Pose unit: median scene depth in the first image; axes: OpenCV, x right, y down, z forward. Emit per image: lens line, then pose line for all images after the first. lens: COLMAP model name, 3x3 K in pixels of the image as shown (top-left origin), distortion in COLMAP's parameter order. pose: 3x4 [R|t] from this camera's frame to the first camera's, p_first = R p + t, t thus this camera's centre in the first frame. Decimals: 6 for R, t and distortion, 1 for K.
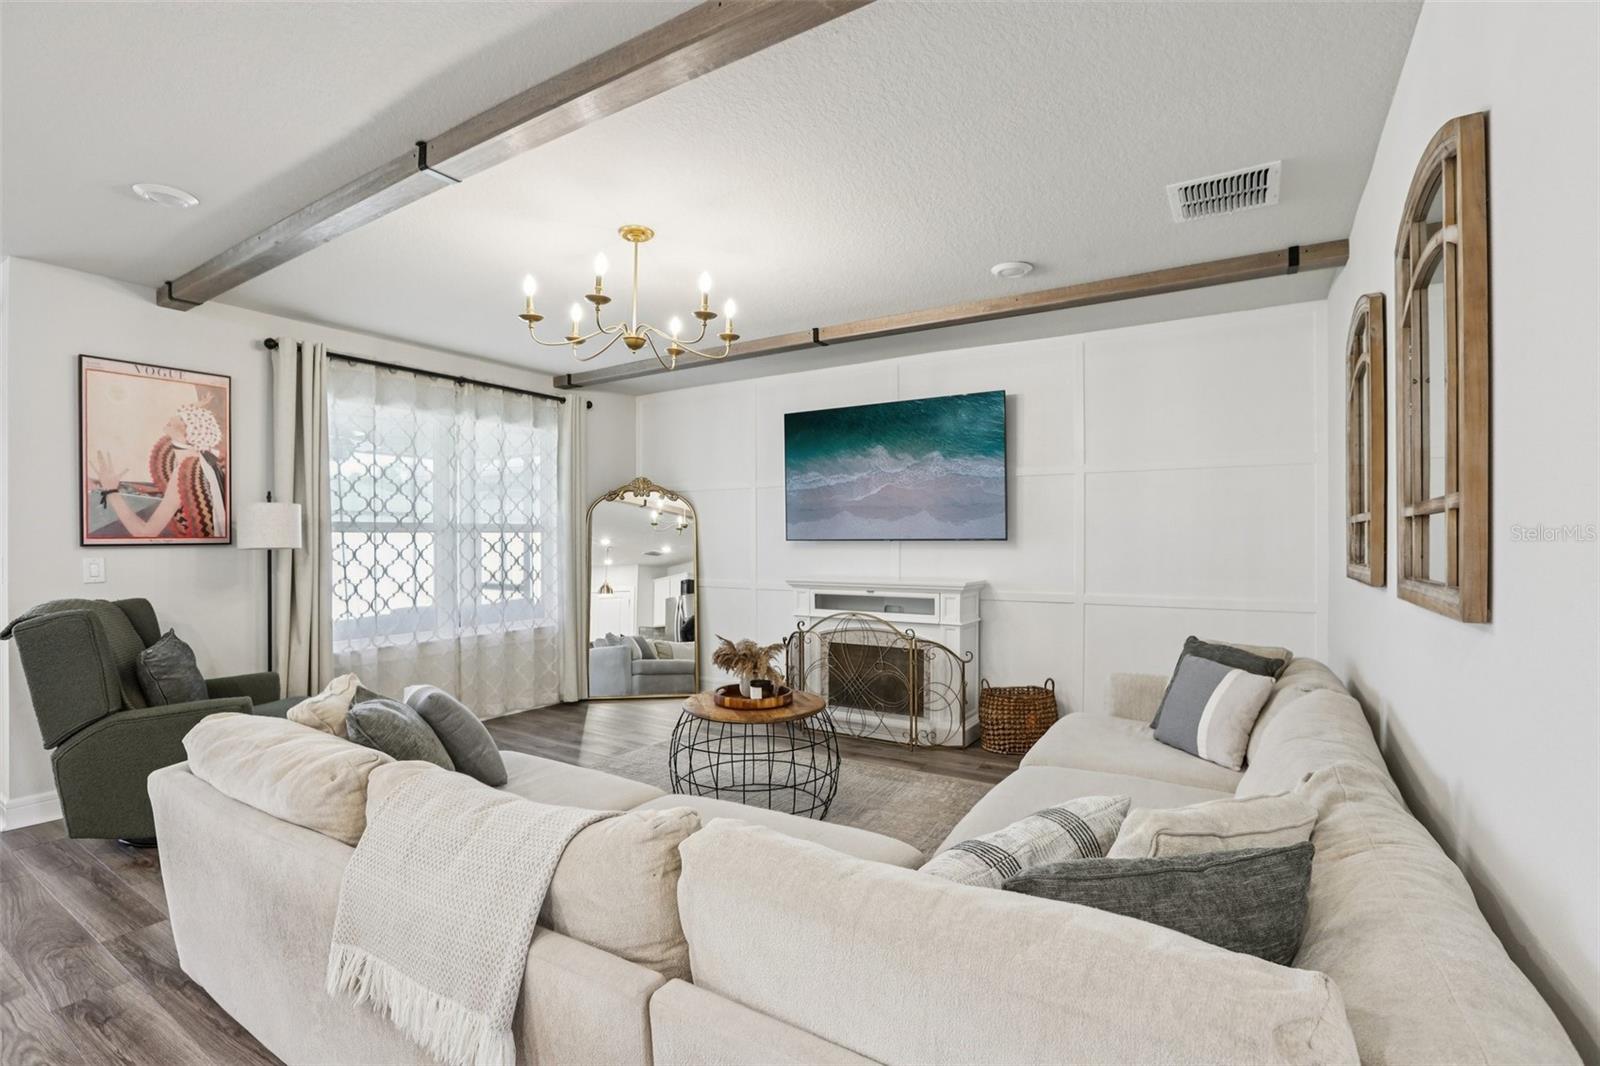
lens RADIAL K [[731.2, 0, 803.5], [0, 731.2, 531.9], [0, 0, 1]] dist [-0.056863, 0.018472]
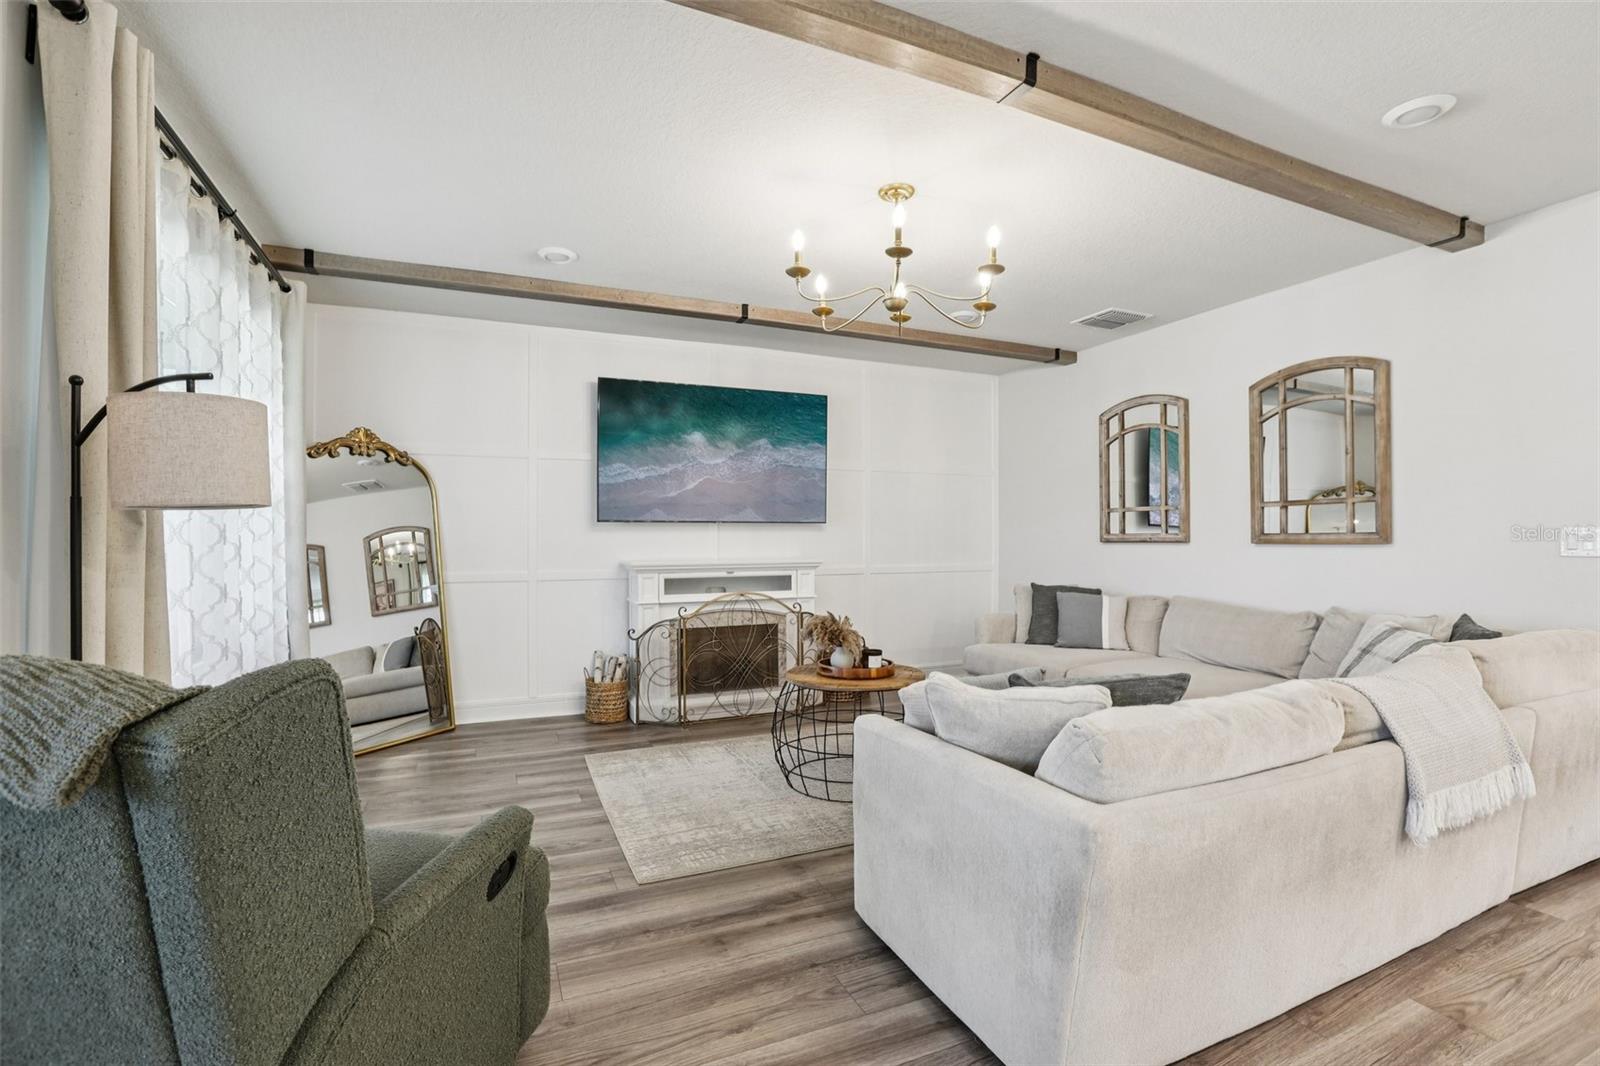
lens RADIAL K [[731.2, 0, 803.5], [0, 731.2, 531.9], [0, 0, 1]] dist [-0.056863, 0.018472]
pose [[0.553983, 0.009423, 0.832475, -0.709469], [-0.005205, 0.999956, -0.007855, 0.033732], [-0.832512, 0.000019, 0.554007, 0.363558]]
